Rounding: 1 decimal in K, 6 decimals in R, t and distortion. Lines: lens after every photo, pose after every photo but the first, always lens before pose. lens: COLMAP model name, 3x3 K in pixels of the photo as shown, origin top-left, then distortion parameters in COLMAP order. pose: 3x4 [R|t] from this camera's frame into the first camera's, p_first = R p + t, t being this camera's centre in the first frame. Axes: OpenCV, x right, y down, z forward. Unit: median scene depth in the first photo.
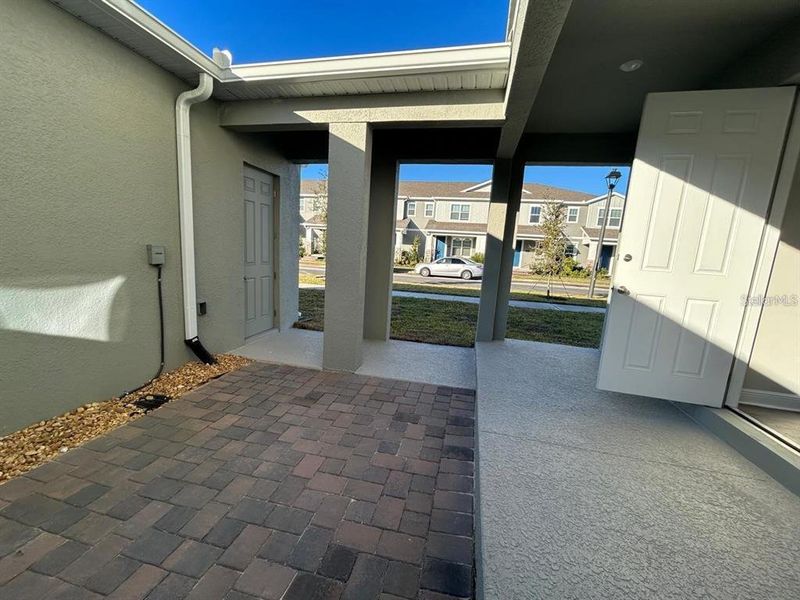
lens RADIAL K [[320.8, 0, 400.0], [0, 320.8, 300.0], [0, 0, 1]] dist [-0.002787, -0.000087]
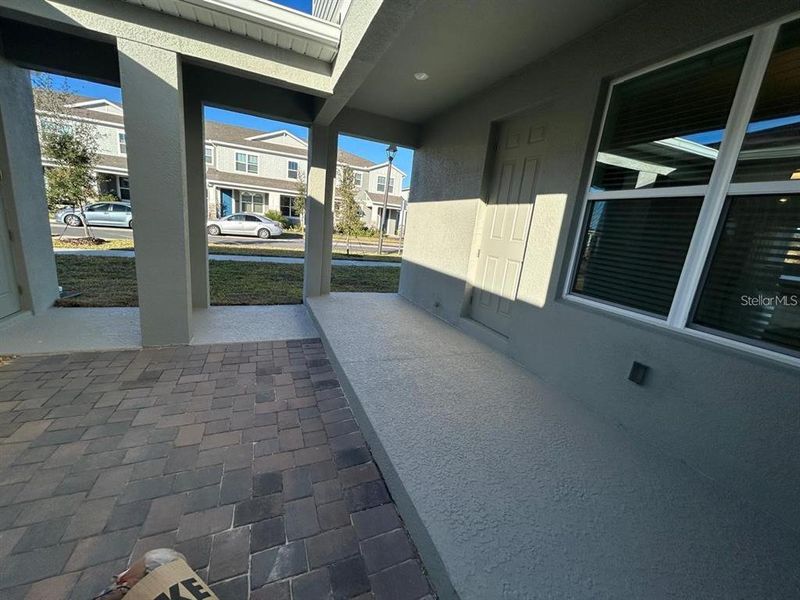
lens RADIAL K [[320.8, 0, 400.0], [0, 320.8, 300.0], [0, 0, 1]] dist [-0.002787, -0.000087]
pose [[0.809219, -0.113724, 0.576395, -0.127067], [0.040229, 0.989510, 0.138753, -0.000463], [-0.586128, -0.089094, 0.805305, -0.058309]]
